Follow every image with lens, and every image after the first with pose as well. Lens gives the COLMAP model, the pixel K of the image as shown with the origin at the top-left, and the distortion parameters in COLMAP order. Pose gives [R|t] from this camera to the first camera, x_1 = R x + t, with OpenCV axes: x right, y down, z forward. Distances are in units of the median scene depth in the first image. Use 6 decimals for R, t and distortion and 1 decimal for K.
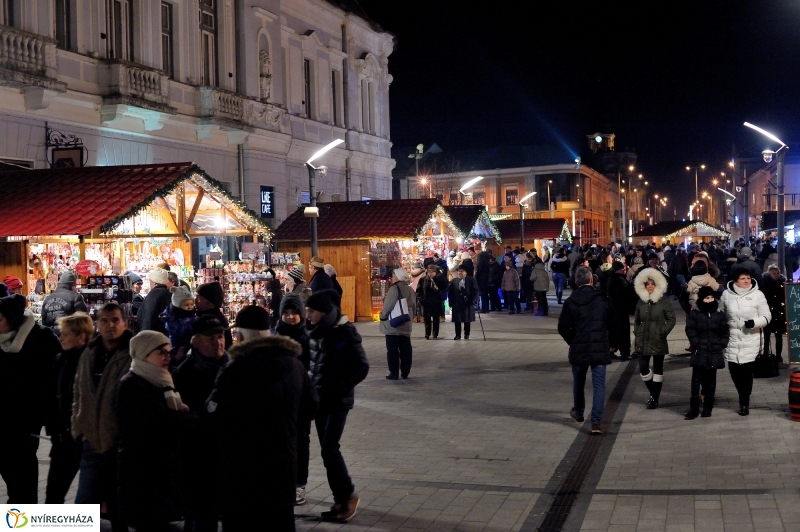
lens RADIAL K [[1155.2, 0, 400.0], [0, 1155.2, 266.0], [0, 0, 1]] dist [-0.107499, 0.047469]
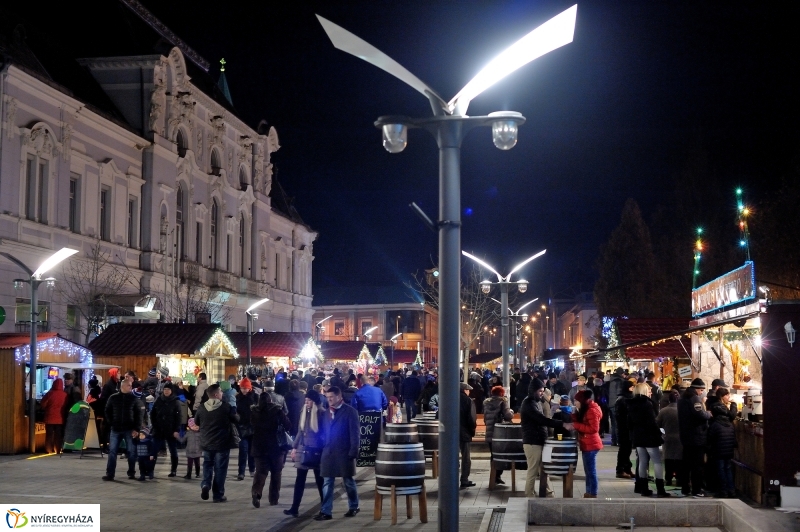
lens RADIAL K [[1155.2, 0, 400.0], [0, 1155.2, 266.0], [0, 0, 1]] dist [-0.107499, 0.047469]
pose [[0.989379, 0.040496, 0.139603, -0.123584], [-0.025531, 0.993892, -0.107366, 0.016789], [-0.143098, 0.102661, 0.984370, -0.641952]]
